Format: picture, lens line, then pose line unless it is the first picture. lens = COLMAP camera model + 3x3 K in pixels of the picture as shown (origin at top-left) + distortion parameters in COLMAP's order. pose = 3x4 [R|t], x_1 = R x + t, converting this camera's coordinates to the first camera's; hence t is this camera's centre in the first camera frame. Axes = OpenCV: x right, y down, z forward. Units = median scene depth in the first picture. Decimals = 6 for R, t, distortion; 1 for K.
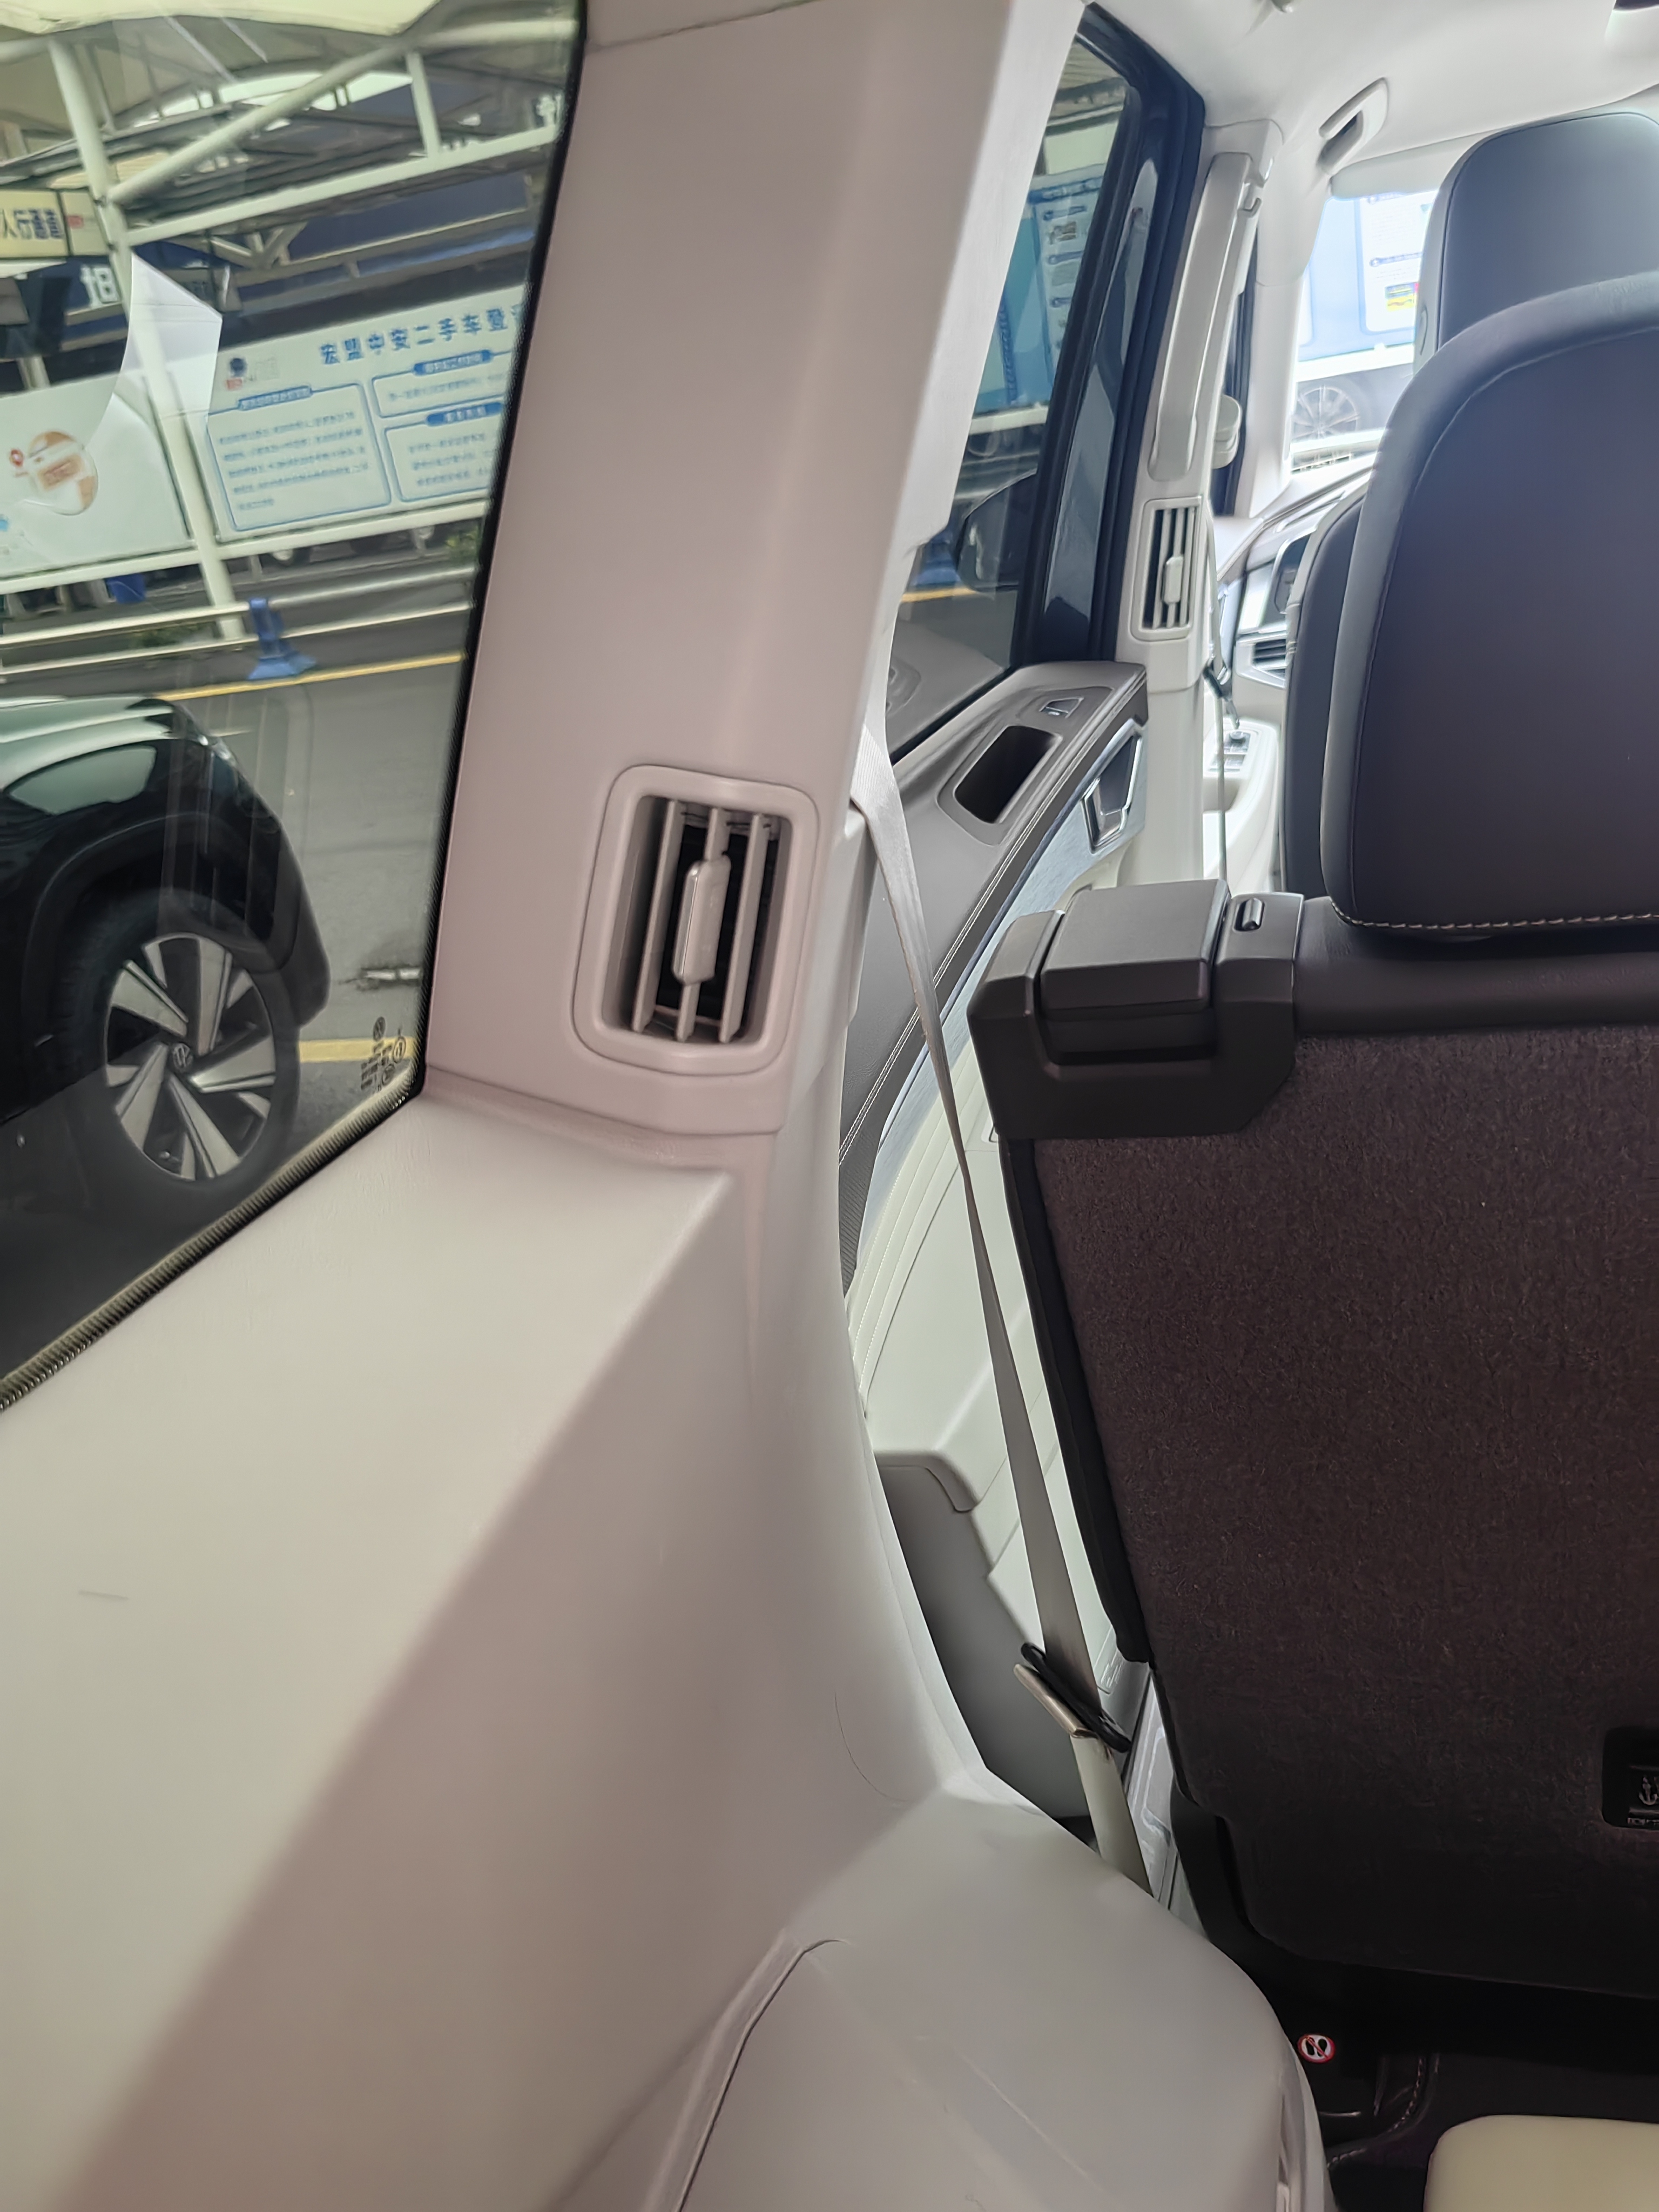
lens RADIAL K [[1705.7, 0, 841.3], [0, 1705.7, 1091.3], [0, 0, 1]] dist [0.013964, -0.037574]
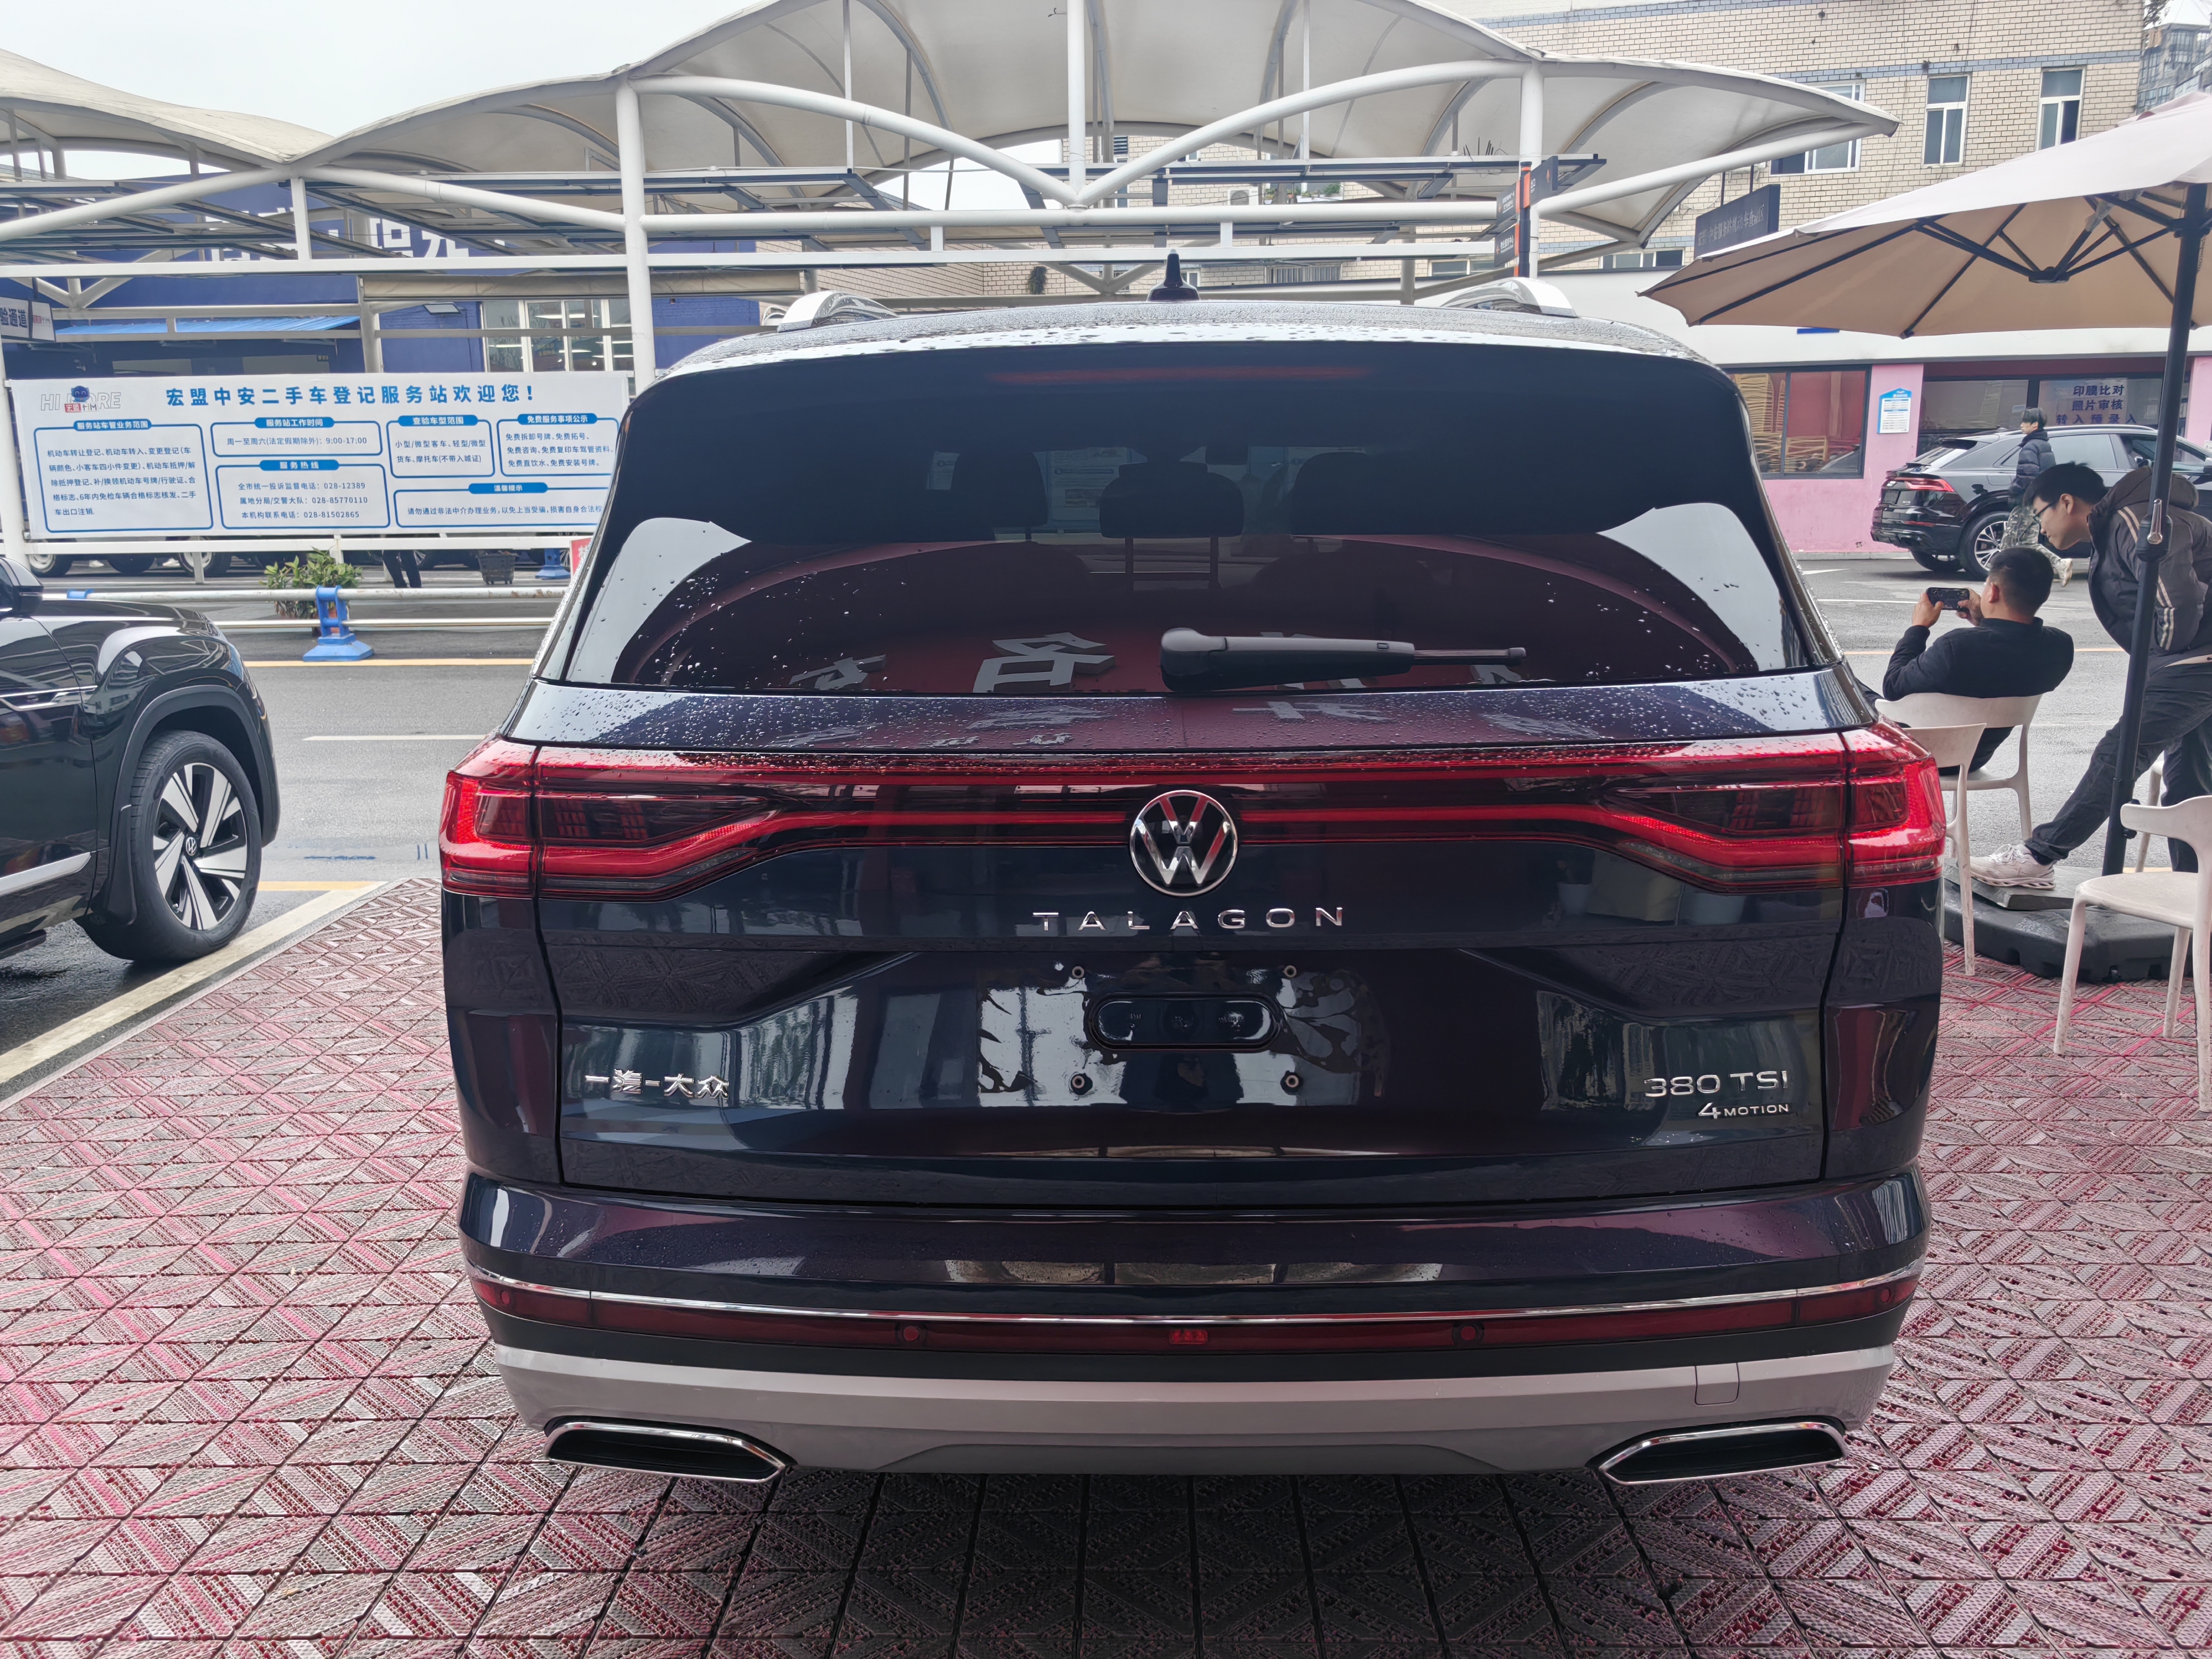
lens RADIAL K [[1705.7, 0, 1120.5], [0, 1705.7, 823.9], [0, 0, 1]] dist [0.013964, -0.037574]
pose [[0.946544, 0.096673, 0.307747, -0.026990], [-0.025311, 0.973353, -0.227911, 0.085405], [-0.321579, 0.207938, 0.923769, -0.187979]]
